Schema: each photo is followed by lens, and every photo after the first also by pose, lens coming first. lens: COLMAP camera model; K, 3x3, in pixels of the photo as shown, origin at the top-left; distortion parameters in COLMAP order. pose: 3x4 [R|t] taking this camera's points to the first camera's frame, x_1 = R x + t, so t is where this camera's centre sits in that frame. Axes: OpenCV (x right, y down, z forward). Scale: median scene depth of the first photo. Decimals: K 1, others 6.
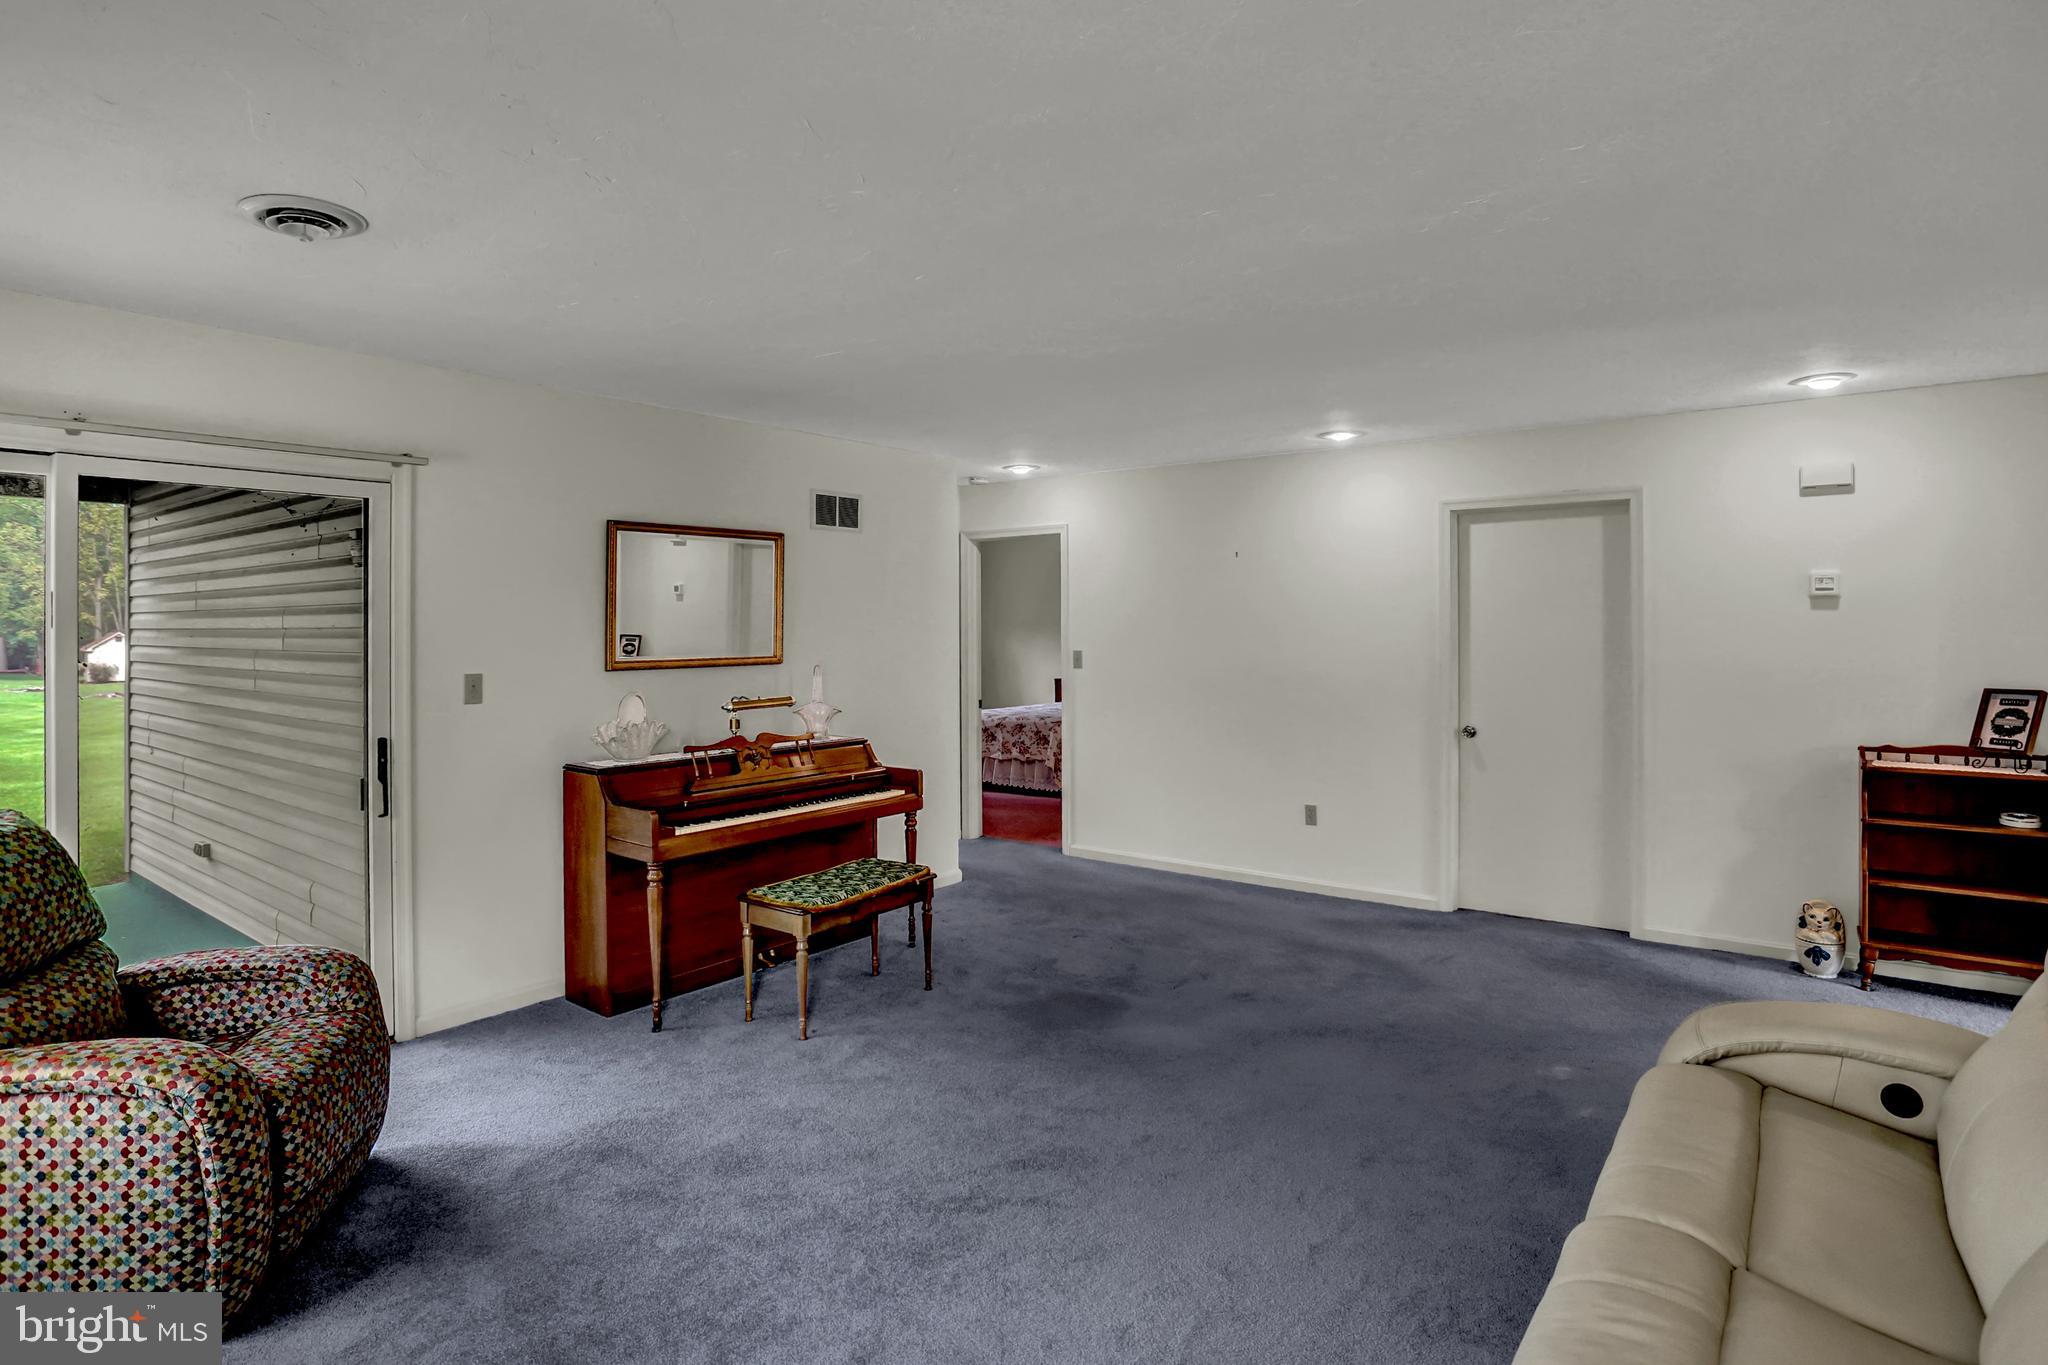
lens RADIAL K [[1118.4, 0, 1021.7], [0, 1118.4, 615.9], [0, 0, 1]] dist [-0.000991, -0.000041]
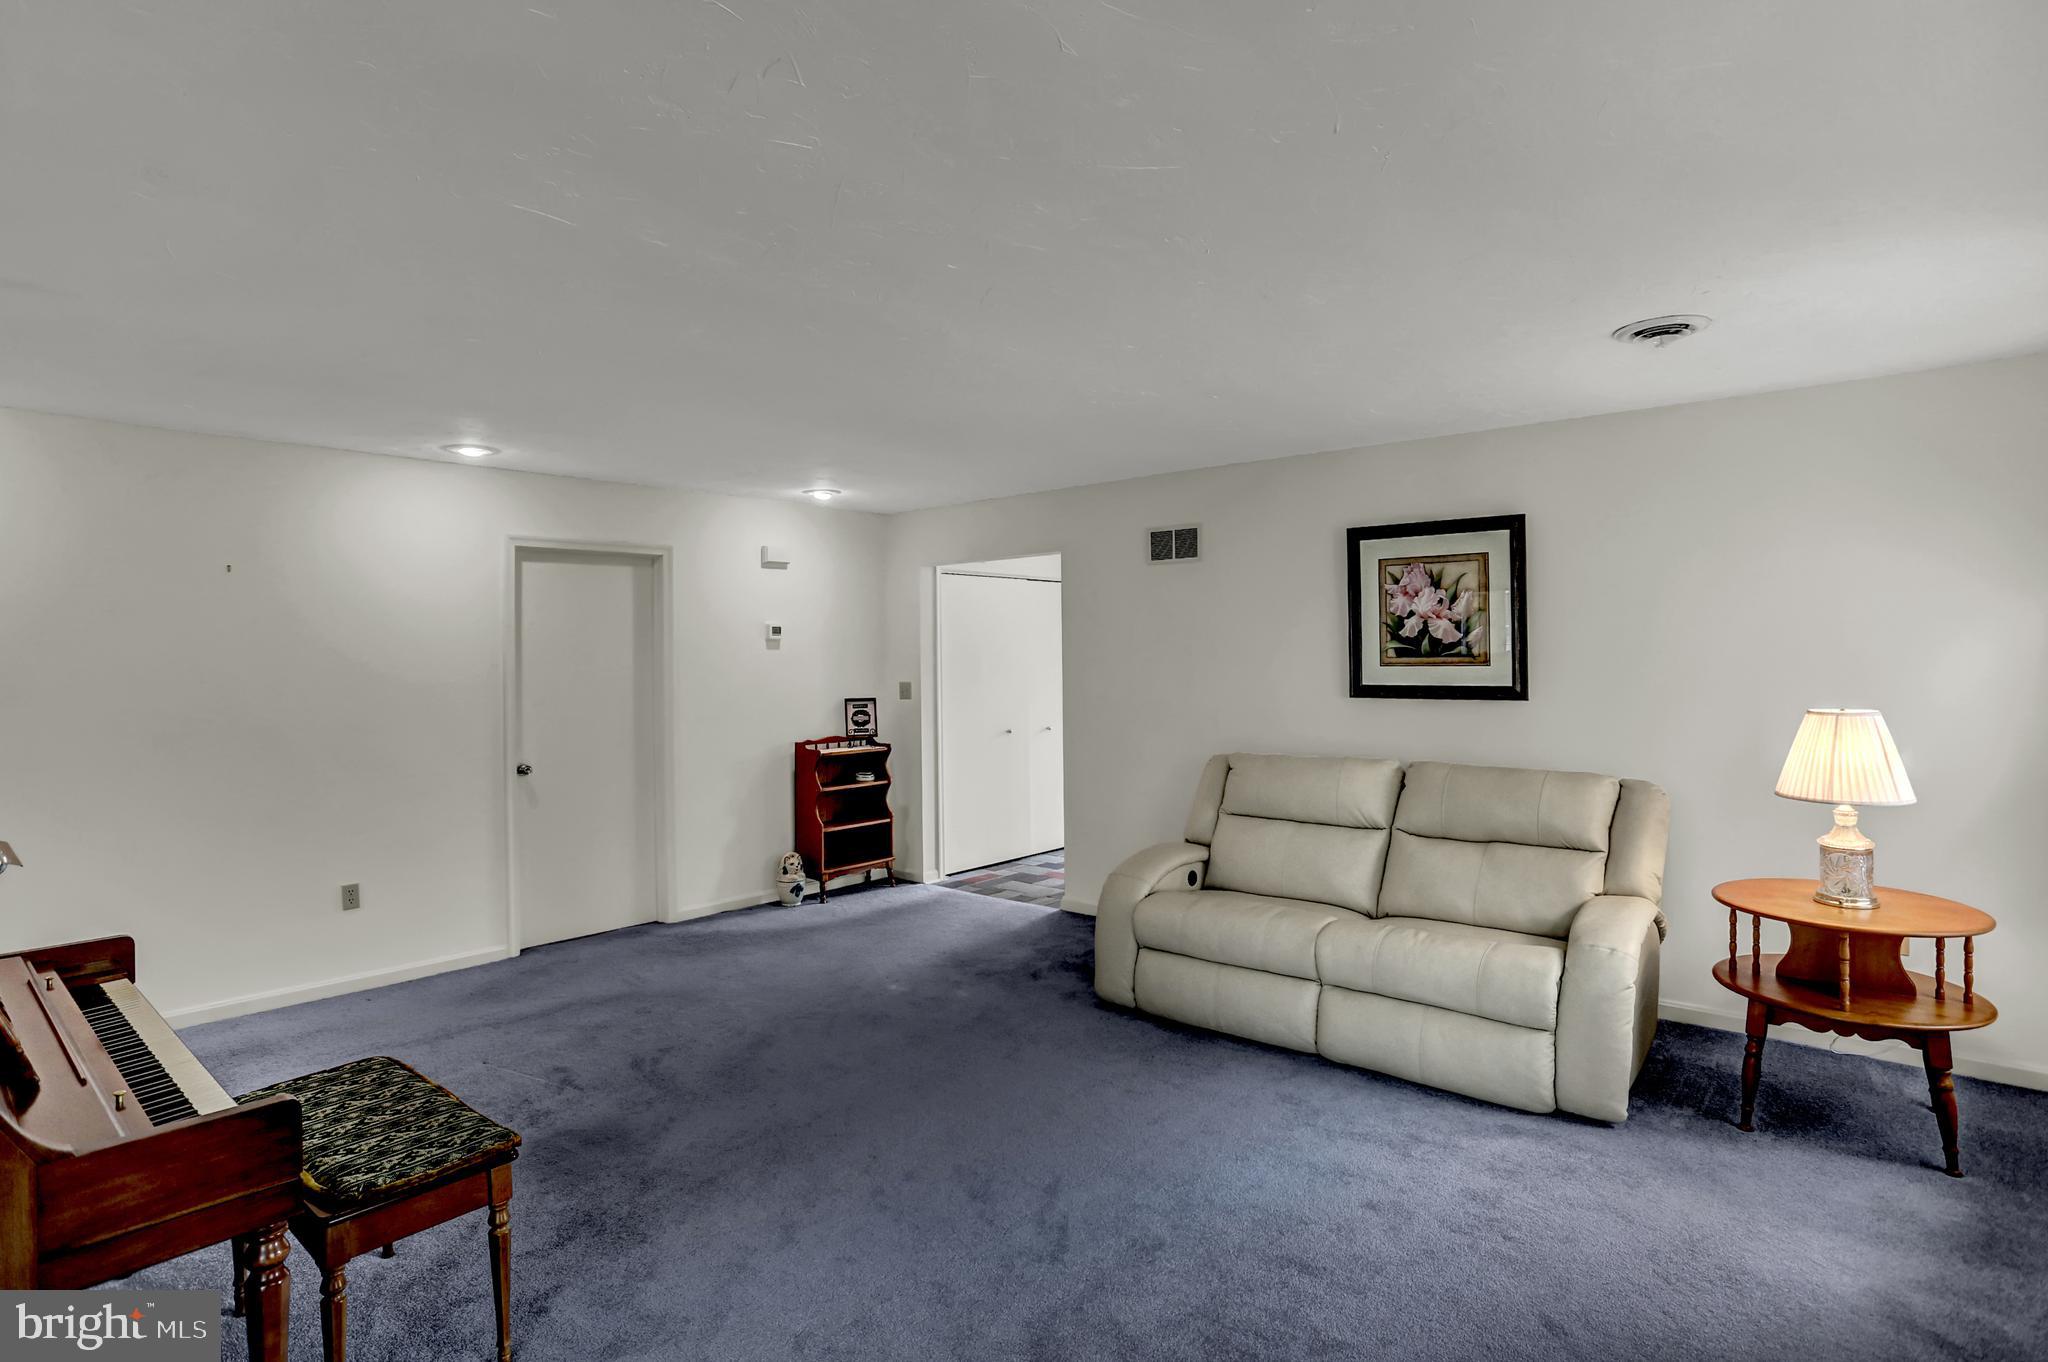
lens RADIAL K [[1091.5, 0, 1018.5], [0, 1091.5, 656.2], [0, 0, 1]] dist [-0.003834, -0.000490]
pose [[0.076582, 0.003274, 0.997058, -0.649157], [0.003189, 0.999989, -0.003529, 0.008945], [-0.997058, 0.003450, 0.076571, 0.592158]]
